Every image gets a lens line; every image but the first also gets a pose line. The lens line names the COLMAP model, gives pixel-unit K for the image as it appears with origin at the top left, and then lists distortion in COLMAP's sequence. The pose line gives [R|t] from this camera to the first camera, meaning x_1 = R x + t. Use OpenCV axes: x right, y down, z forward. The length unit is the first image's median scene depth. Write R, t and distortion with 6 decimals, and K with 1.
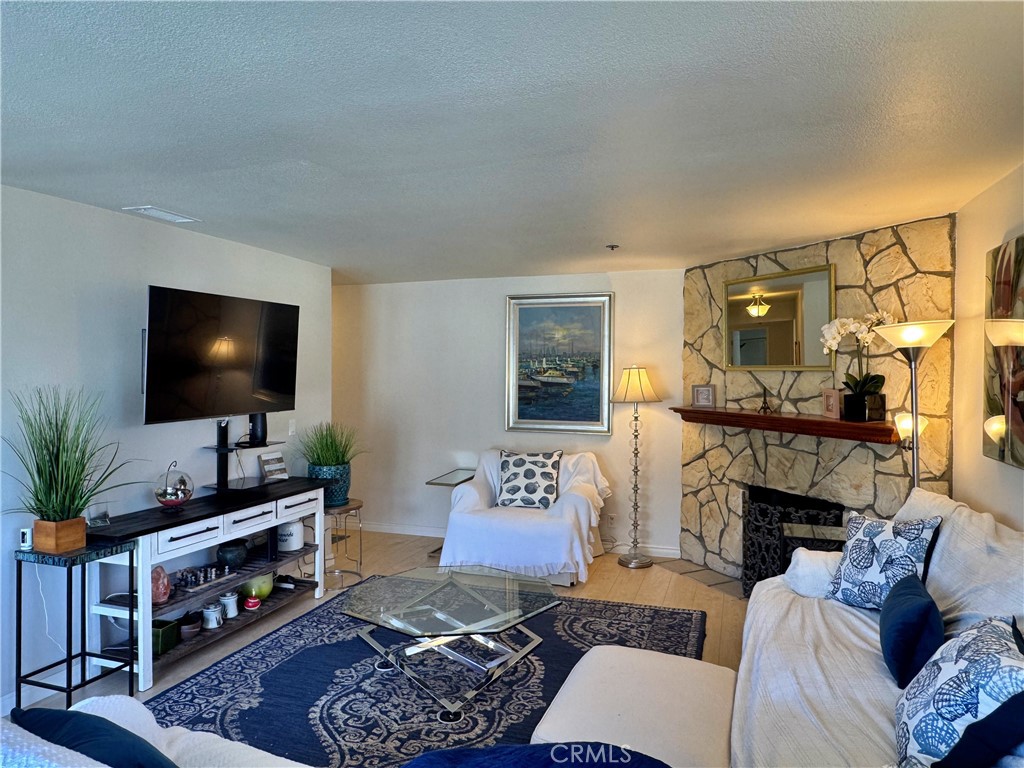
lens RADIAL K [[666.7, 0, 516.0], [0, 666.7, 381.4], [0, 0, 1]] dist [0.001644, -0.002953]
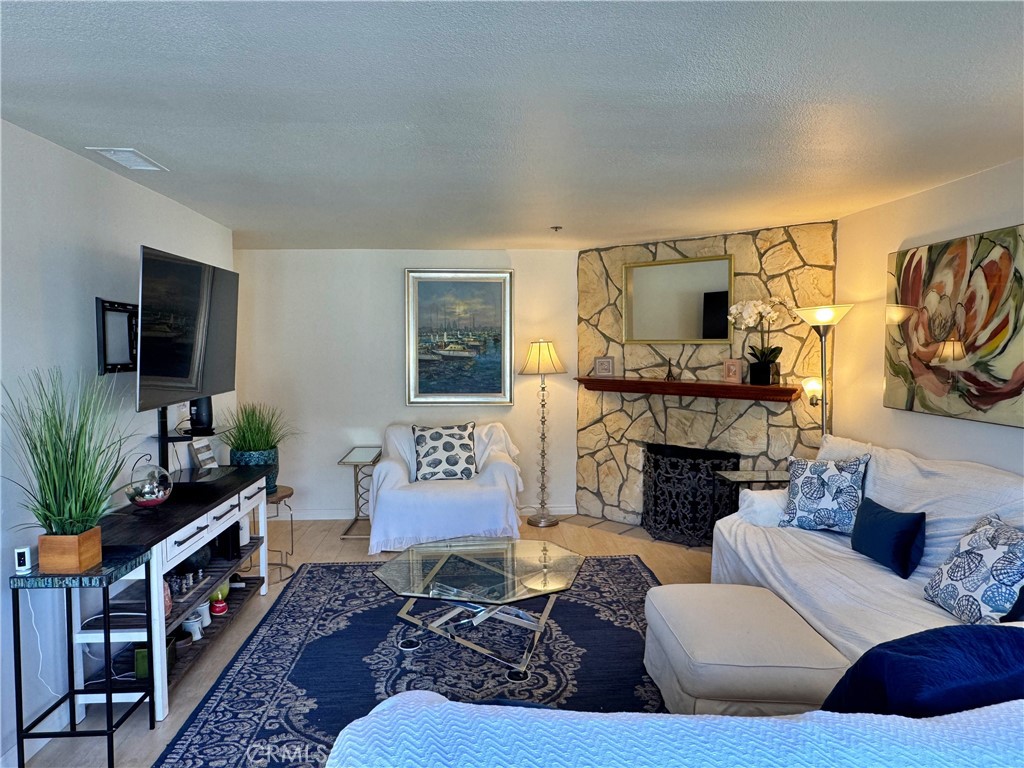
lens RADIAL K [[666.7, 0, 515.1], [0, 666.7, 381.1], [0, 0, 1]] dist [0.001644, -0.002953]
pose [[0.924561, -0.026433, 0.380117, -0.349932], [0.011105, 0.999036, 0.042462, -0.003827], [-0.380873, -0.035038, 0.923963, 0.034810]]
